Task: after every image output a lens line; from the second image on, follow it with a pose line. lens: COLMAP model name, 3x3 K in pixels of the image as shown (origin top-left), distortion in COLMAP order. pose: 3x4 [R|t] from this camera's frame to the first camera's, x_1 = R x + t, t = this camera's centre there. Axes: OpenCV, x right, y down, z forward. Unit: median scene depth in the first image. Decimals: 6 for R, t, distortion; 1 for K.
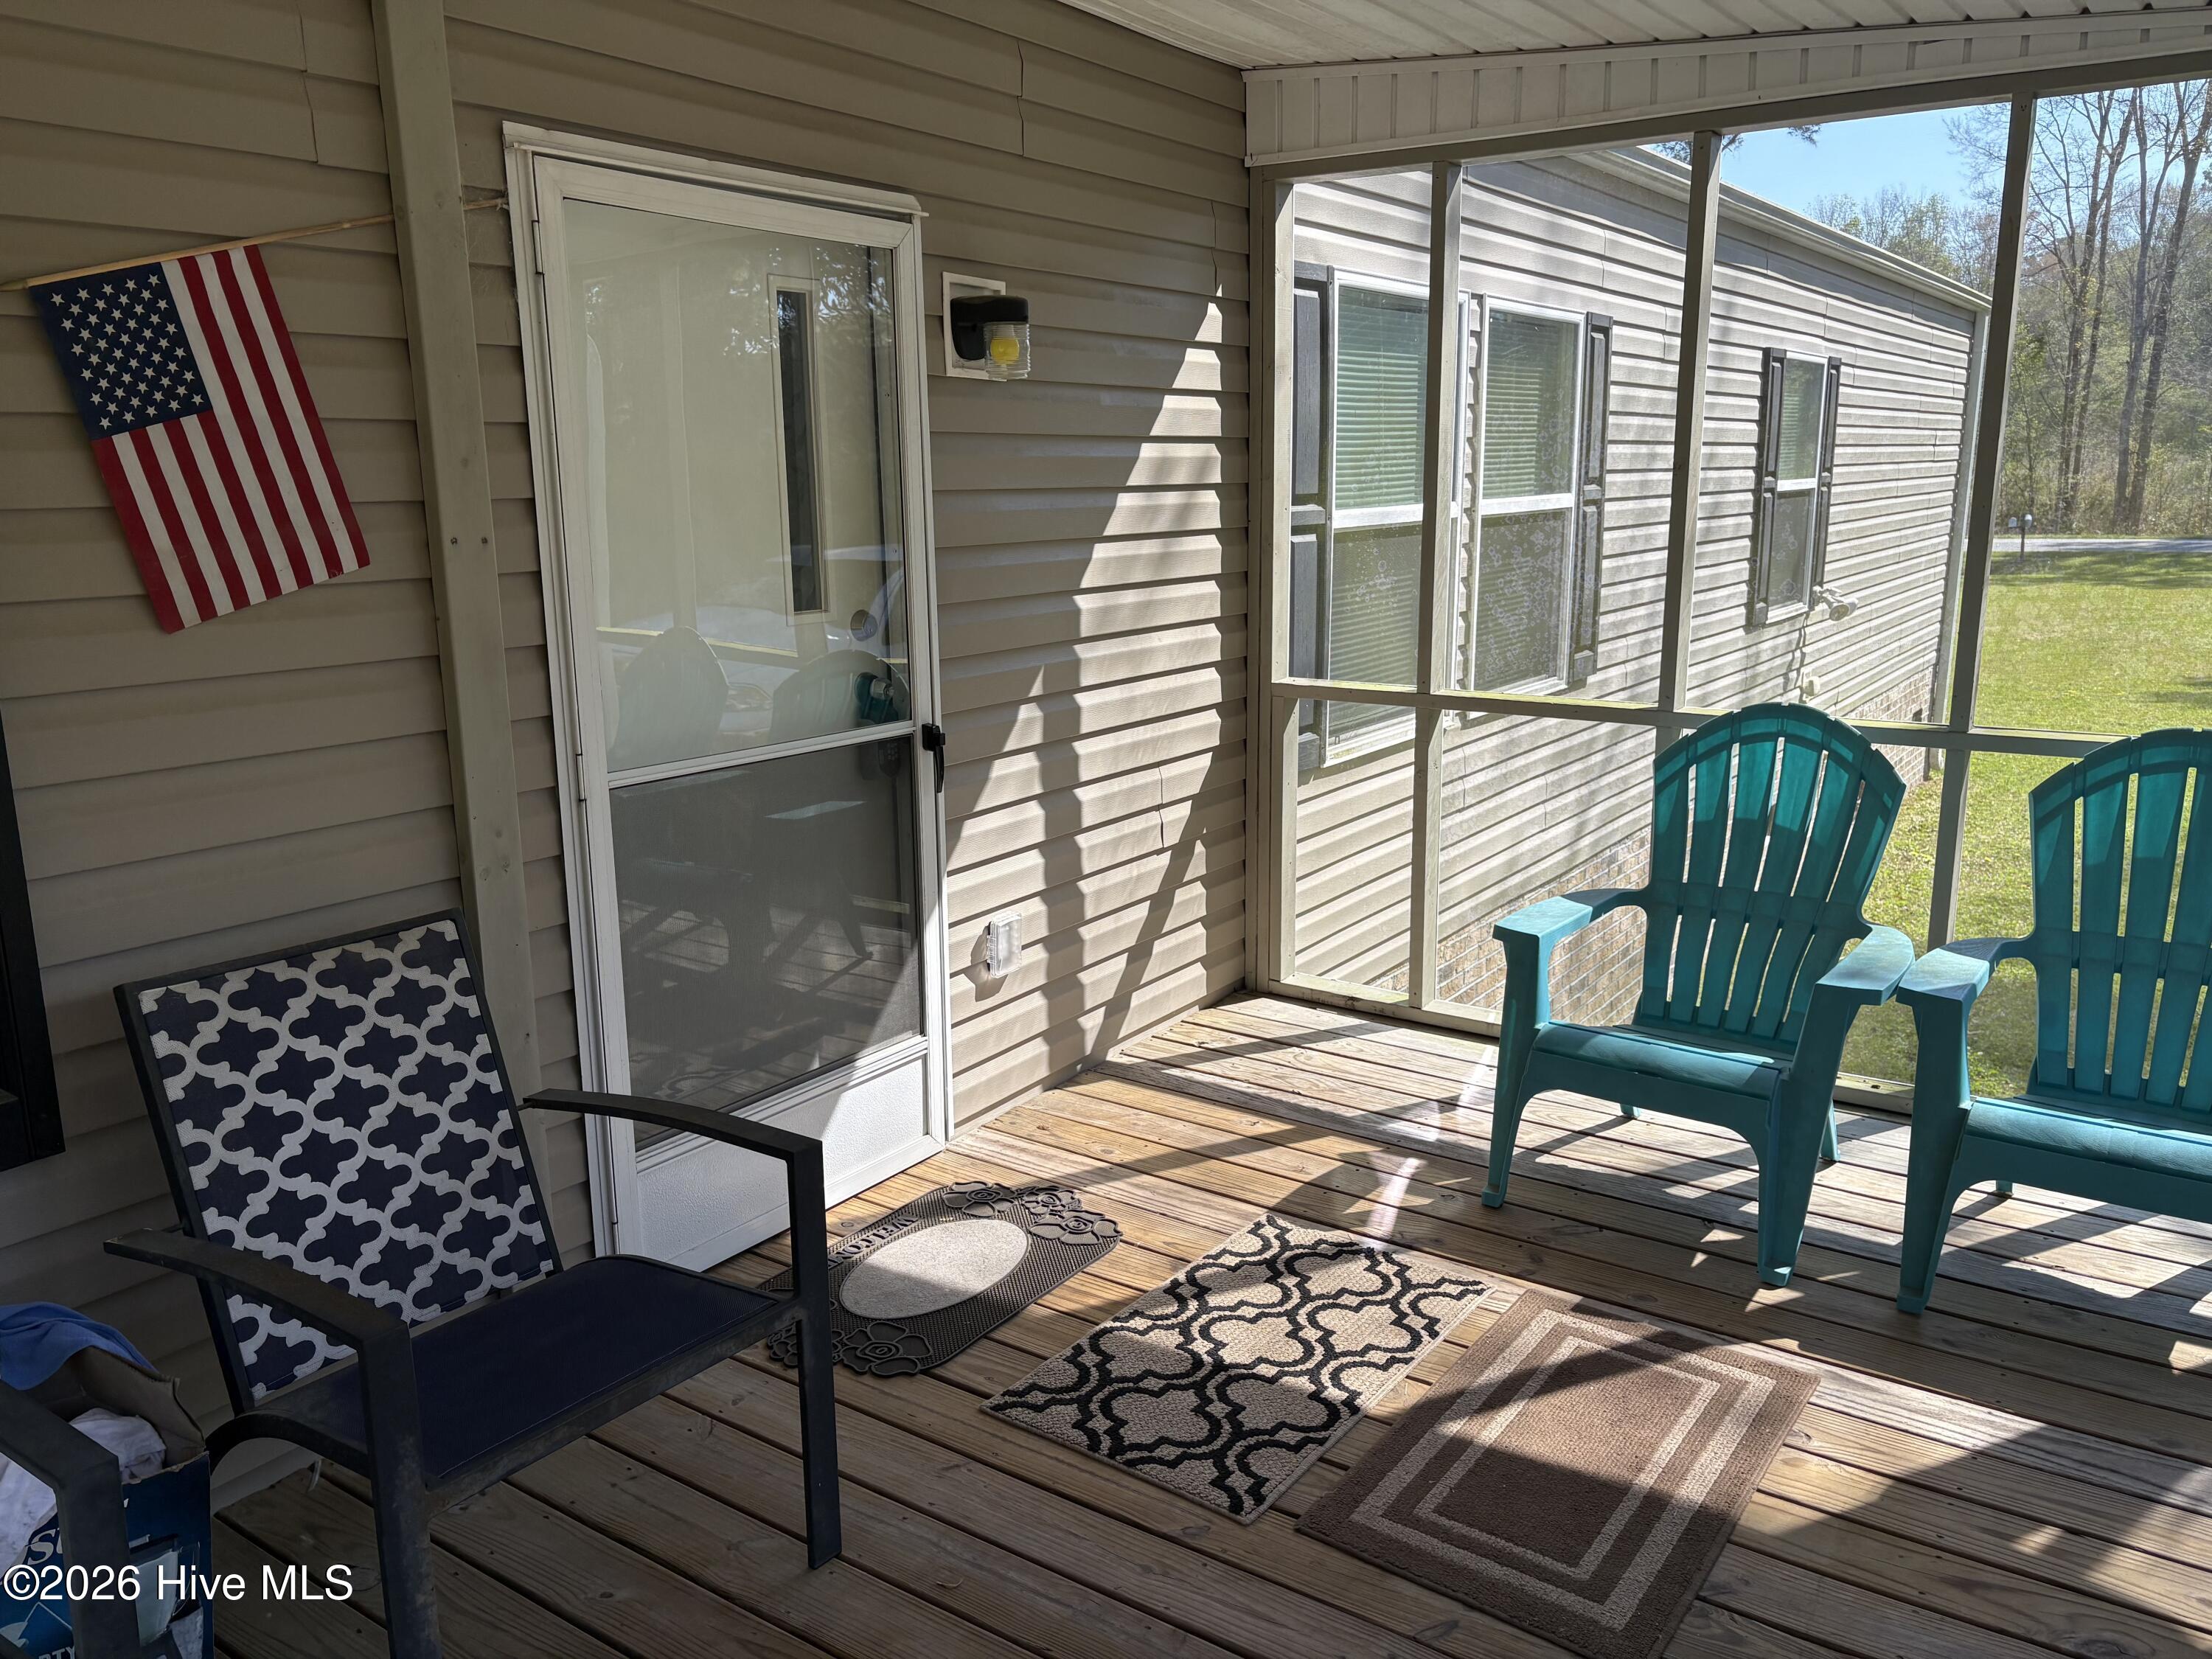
lens RADIAL K [[1687.8, 0, 1106.0], [0, 1687.8, 829.5], [0, 0, 1]] dist [-0.008892, -0.000773]
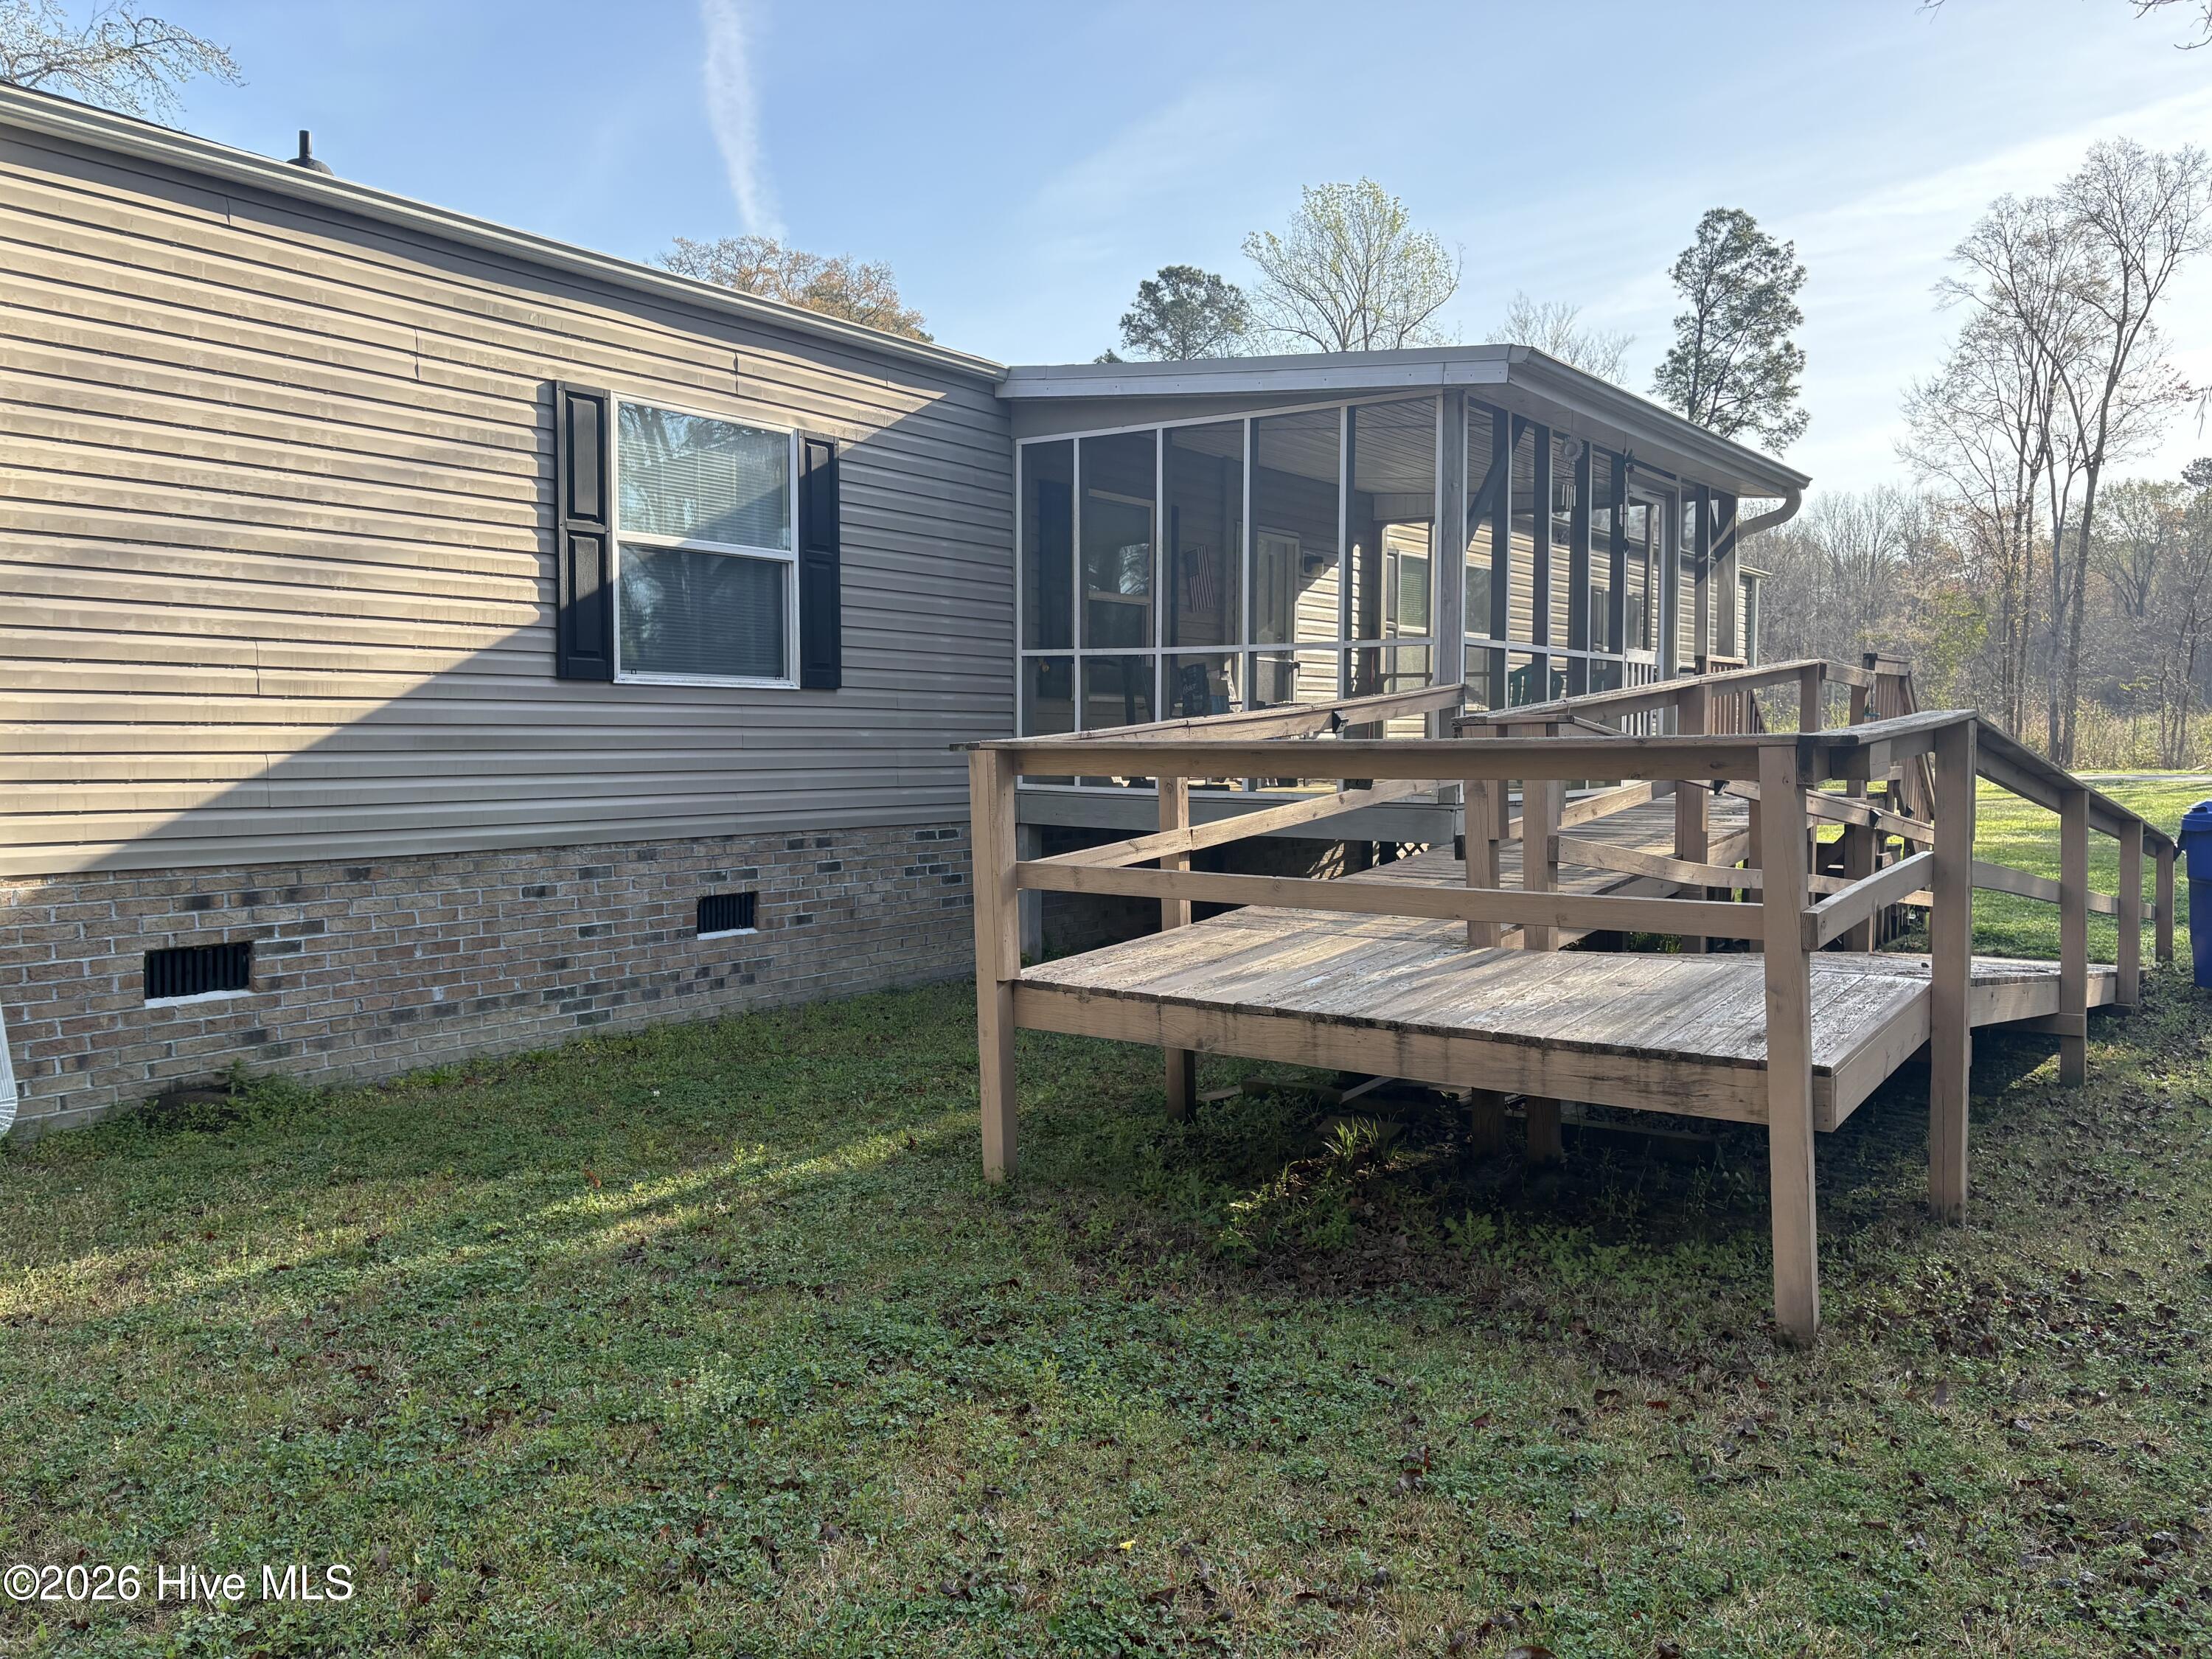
lens RADIAL K [[1687.8, 0, 1106.0], [0, 1687.8, 829.5], [0, 0, 1]] dist [-0.008892, -0.000773]
pose [[0.999435, 0.018076, -0.028344, -0.024272], [-0.022222, 0.987892, -0.153546, 0.052649], [0.025226, 0.154089, 0.987735, -0.158678]]
